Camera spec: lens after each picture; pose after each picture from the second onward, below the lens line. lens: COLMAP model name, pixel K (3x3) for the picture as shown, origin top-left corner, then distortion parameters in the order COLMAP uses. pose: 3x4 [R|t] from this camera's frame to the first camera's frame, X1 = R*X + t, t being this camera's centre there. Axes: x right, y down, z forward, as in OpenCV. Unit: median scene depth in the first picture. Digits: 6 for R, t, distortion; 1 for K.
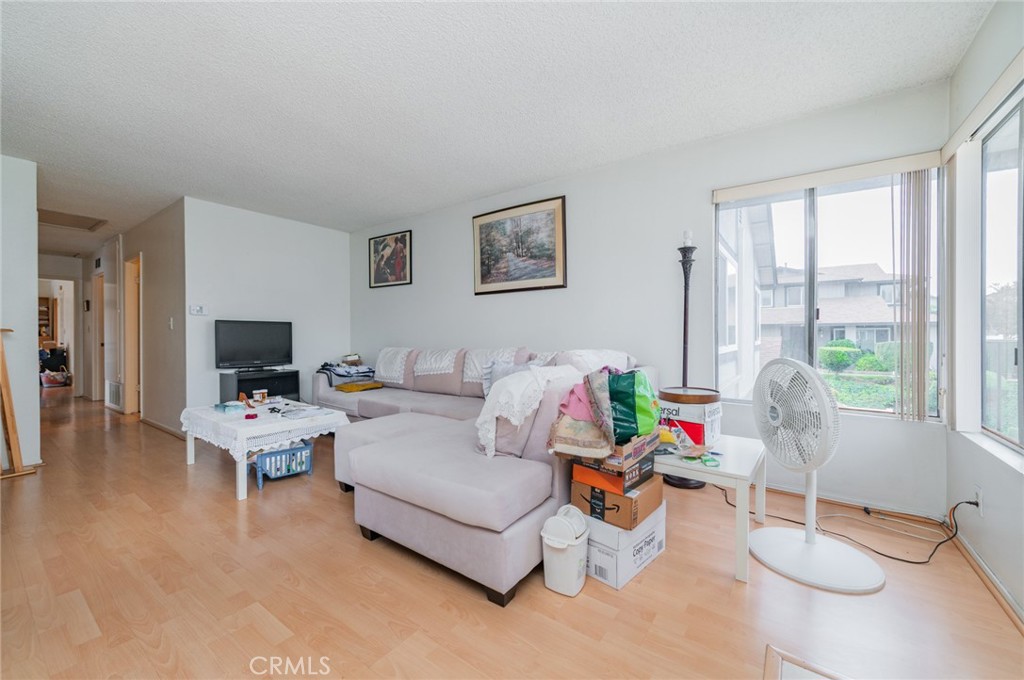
lens RADIAL K [[398.7, 0, 510.6], [0, 398.7, 339.1], [0, 0, 1]] dist [0.004438, -0.000179]
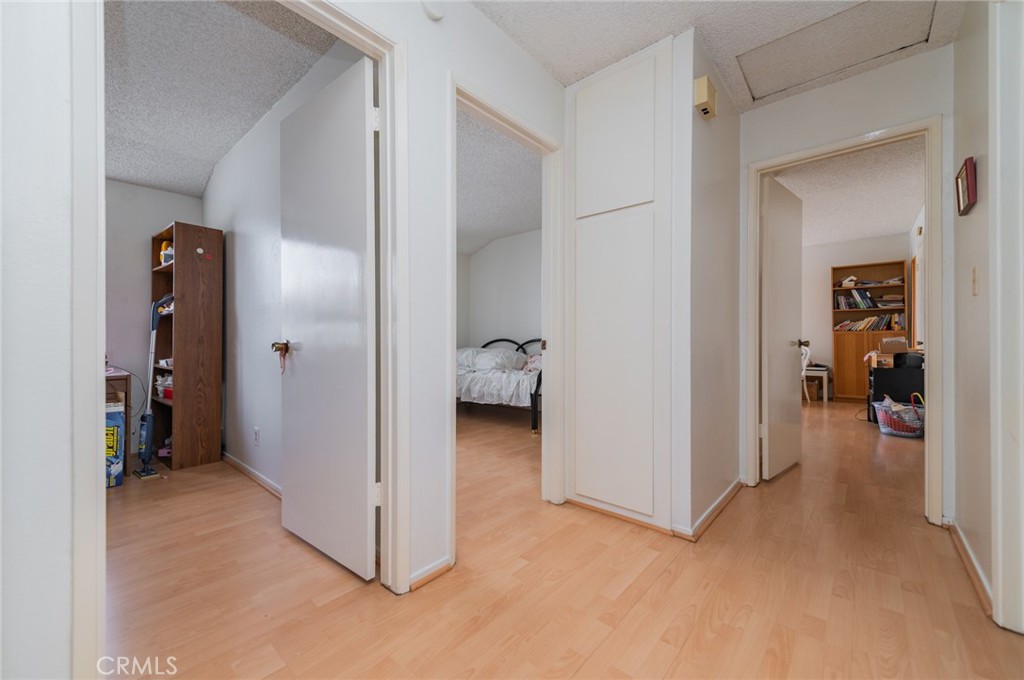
lens RADIAL K [[398.7, 0, 514.3], [0, 398.7, 339.4], [0, 0, 1]] dist [0.004438, -0.000179]
pose [[-0.097170, 0.002070, -0.995266, -0.215708], [-0.005381, 0.999982, 0.002606, 0.002969], [0.995253, 0.005609, -0.097158, 0.204144]]
